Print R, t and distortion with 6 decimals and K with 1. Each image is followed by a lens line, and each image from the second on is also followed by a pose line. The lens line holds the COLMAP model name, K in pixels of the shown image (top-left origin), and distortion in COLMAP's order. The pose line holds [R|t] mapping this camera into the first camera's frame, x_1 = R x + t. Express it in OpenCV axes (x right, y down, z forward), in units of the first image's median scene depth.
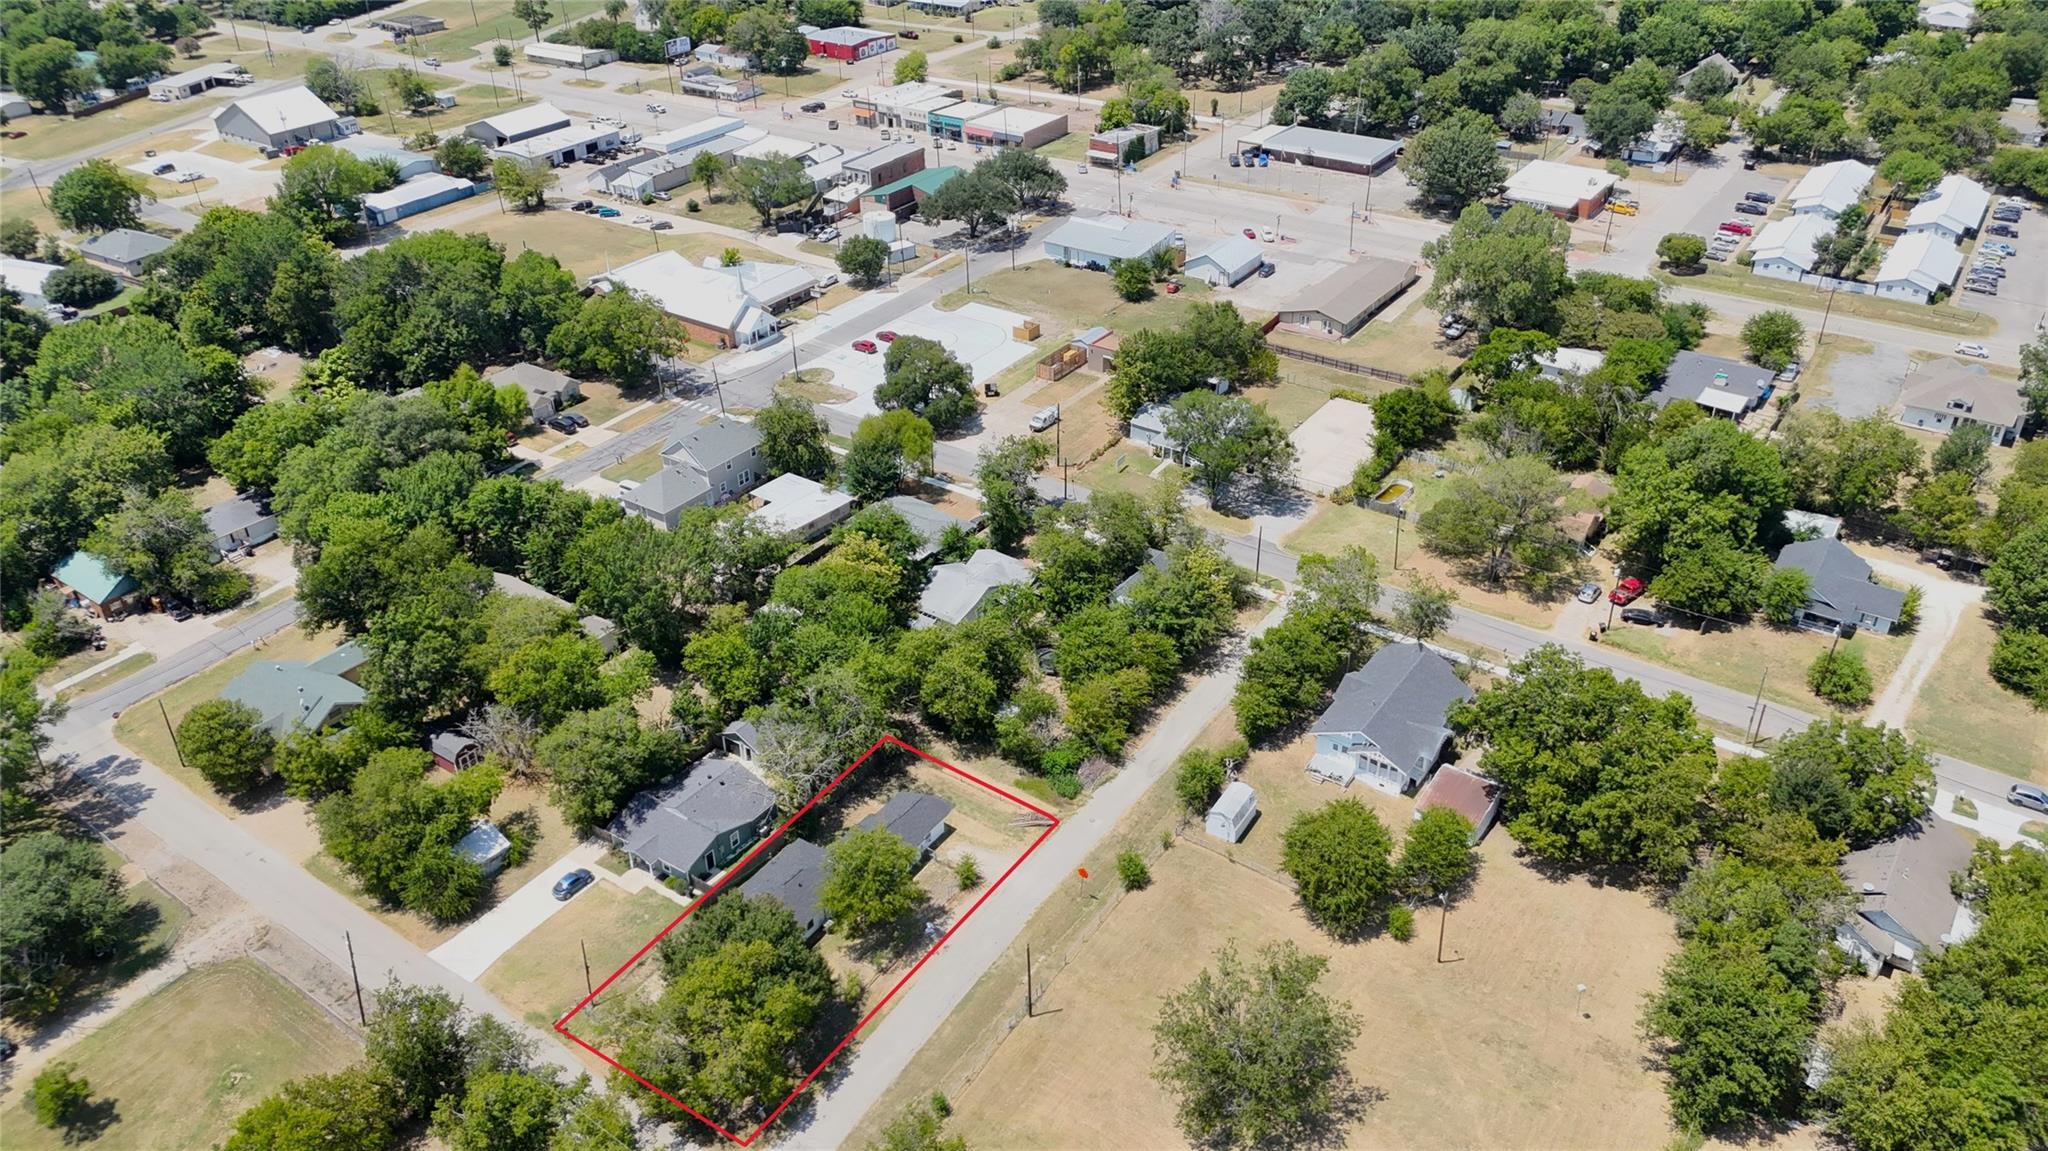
lens RADIAL K [[1441.3, 0, 1020.8], [0, 1441.3, 576.3], [0, 0, 1]] dist [0.036255, -0.029009]
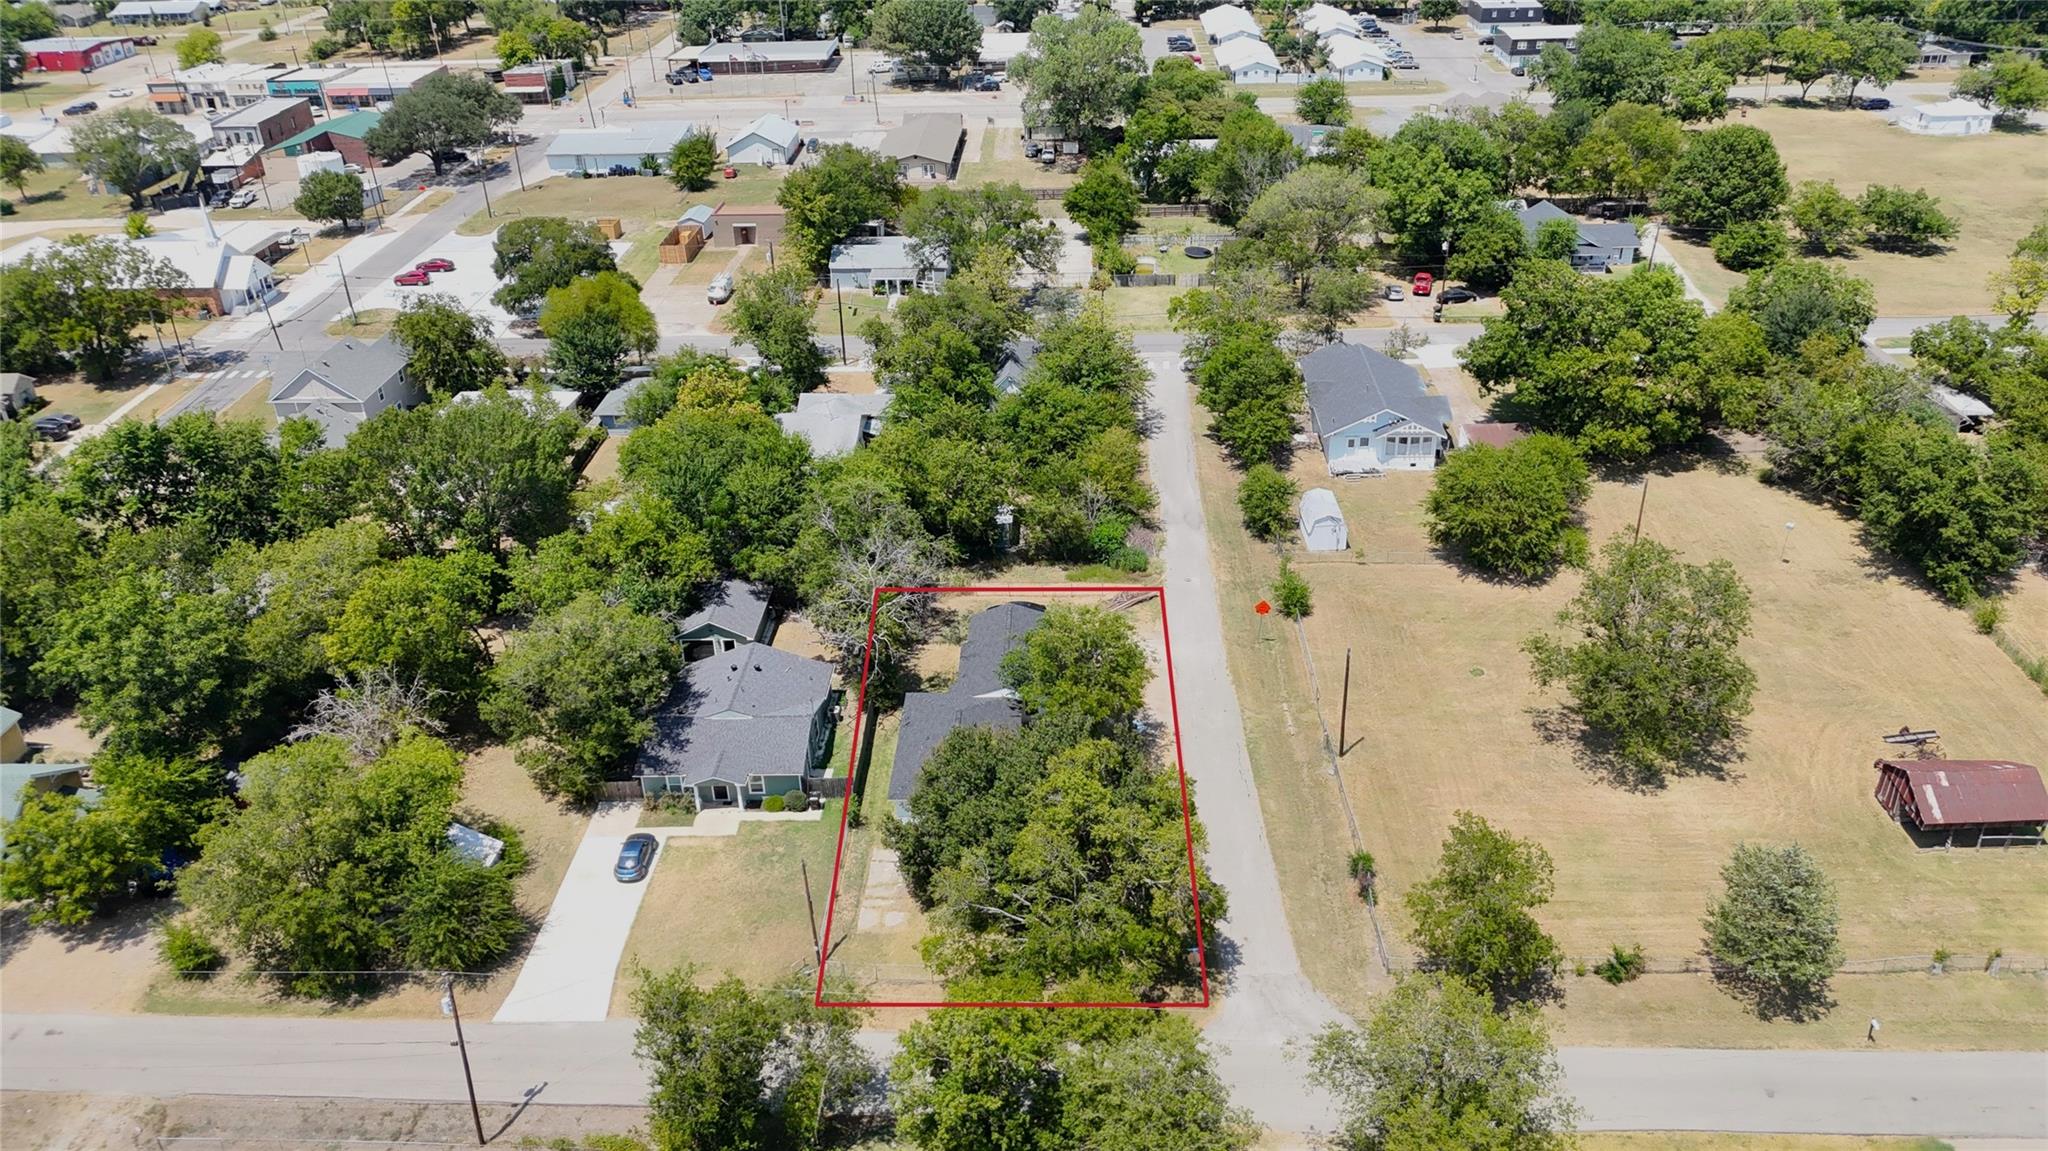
lens RADIAL K [[1441.3, 0, 1028.6], [0, 1441.3, 573.7], [0, 0, 1]] dist [0.036255, -0.029009]
pose [[0.849510, -0.271788, 0.452178, -0.217331], [0.289565, 0.956656, 0.031004, 0.062884], [-0.441005, 0.104597, 0.891389, 0.169499]]
